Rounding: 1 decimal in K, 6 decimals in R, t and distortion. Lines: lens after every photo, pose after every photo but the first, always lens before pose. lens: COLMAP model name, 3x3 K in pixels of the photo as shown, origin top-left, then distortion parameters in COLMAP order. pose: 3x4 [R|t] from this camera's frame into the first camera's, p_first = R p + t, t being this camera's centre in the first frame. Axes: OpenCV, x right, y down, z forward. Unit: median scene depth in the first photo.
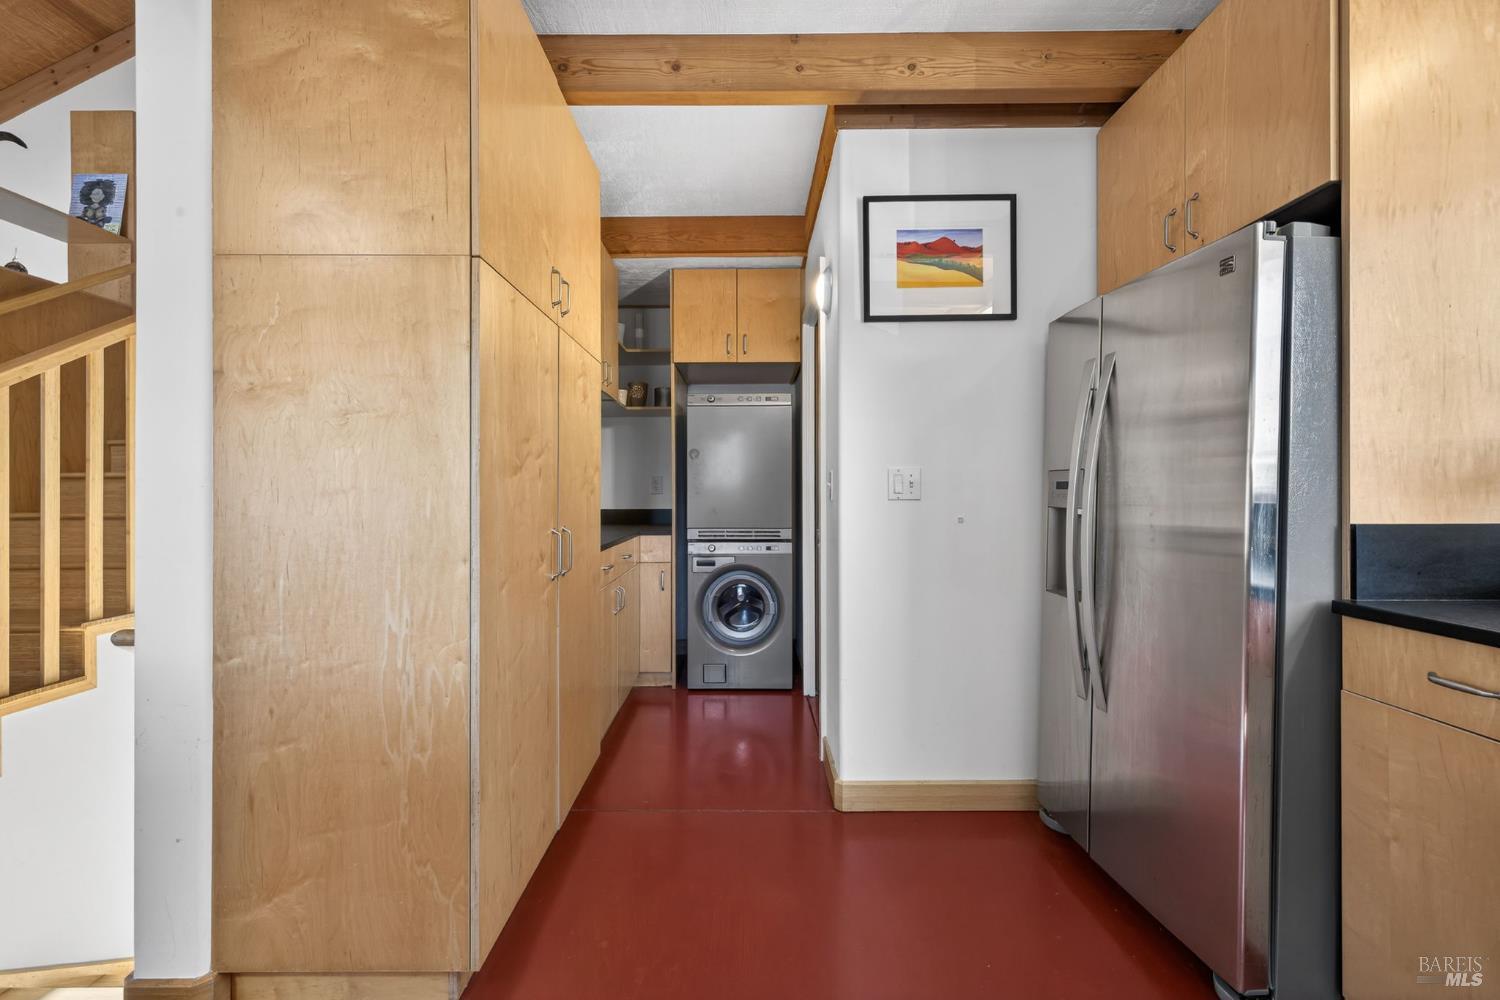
lens RADIAL K [[632.5, 0, 752.7], [0, 632.5, 490.0], [0, 0, 1]] dist [0.010527, -0.000103]
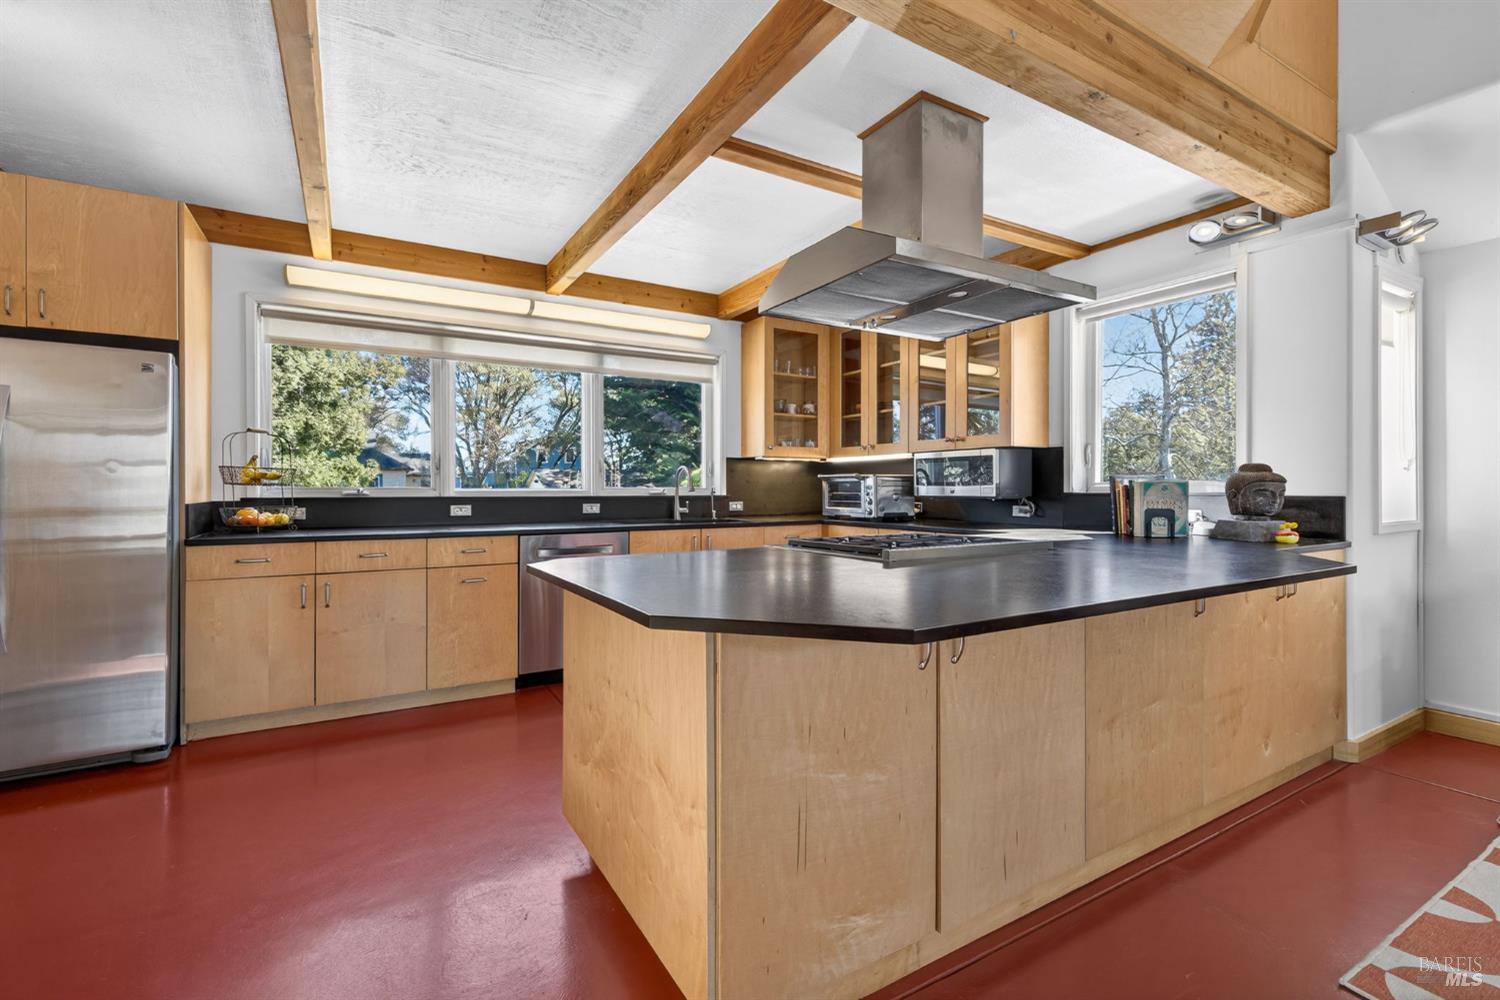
lens RADIAL K [[632.5, 0, 752.7], [0, 632.5, 490.0], [0, 0, 1]] dist [0.010527, -0.000103]
pose [[-0.498326, 0.004996, 0.866975, -1.747283], [0.005050, 0.999983, -0.002860, 0.020372], [-0.866975, 0.002953, -0.498343, 0.385731]]
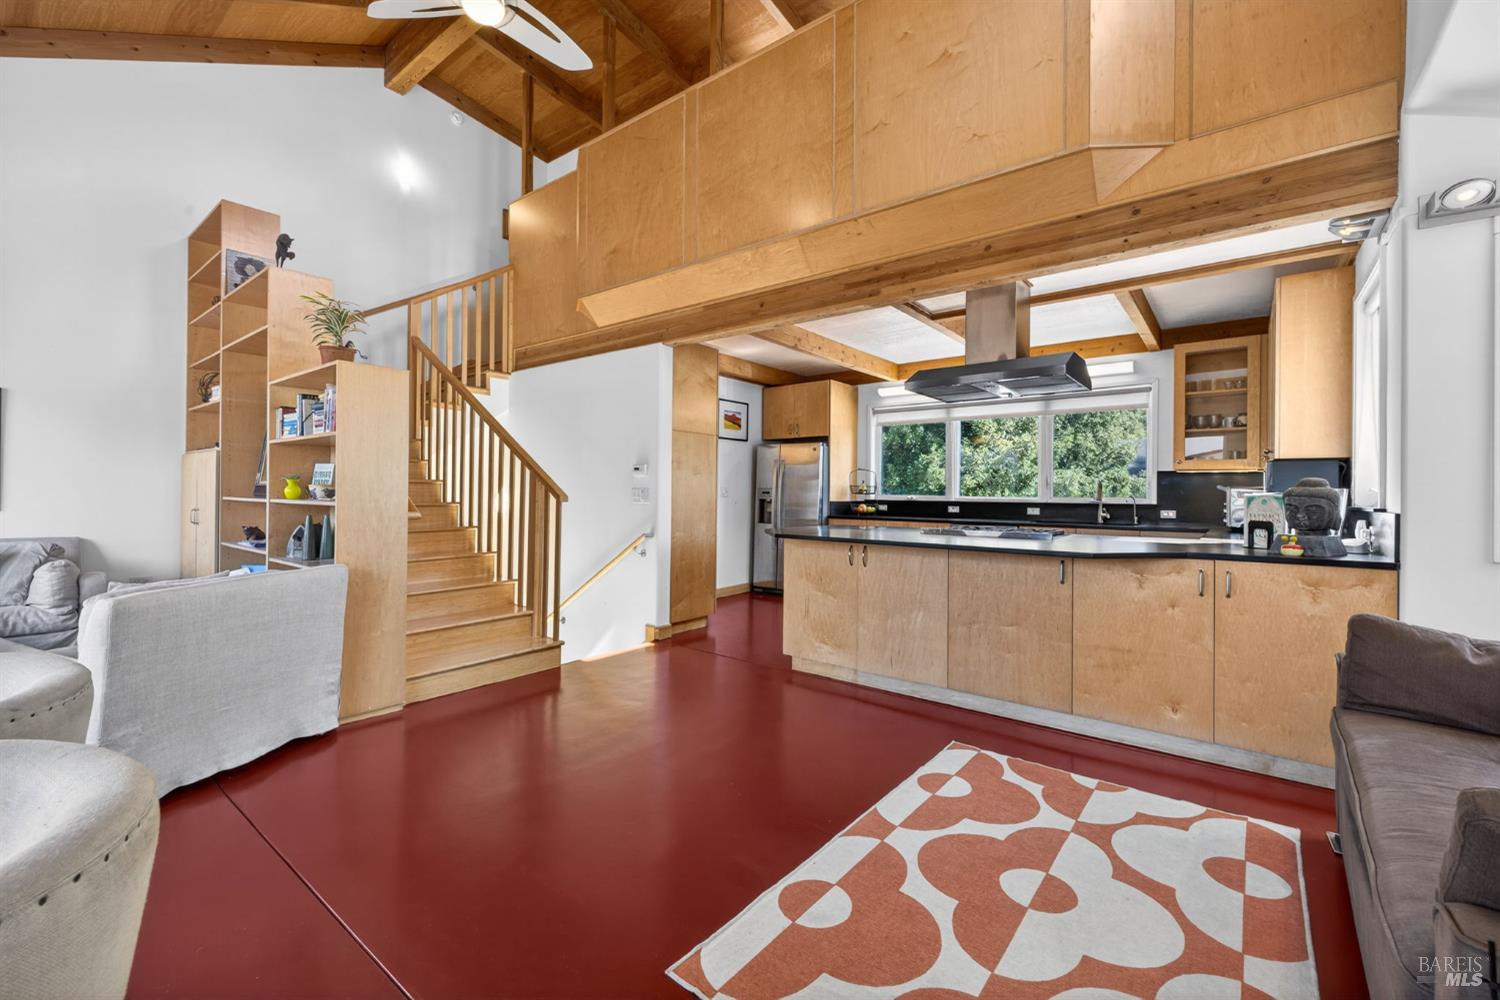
lens RADIAL K [[632.5, 0, 752.7], [0, 632.5, 490.0], [0, 0, 1]] dist [0.010527, -0.000103]
pose [[0.627242, 0.015867, 0.778662, -3.329656], [-0.012278, 0.999870, -0.010484, 0.020849], [-0.778727, -0.002985, 0.627355, -1.686381]]
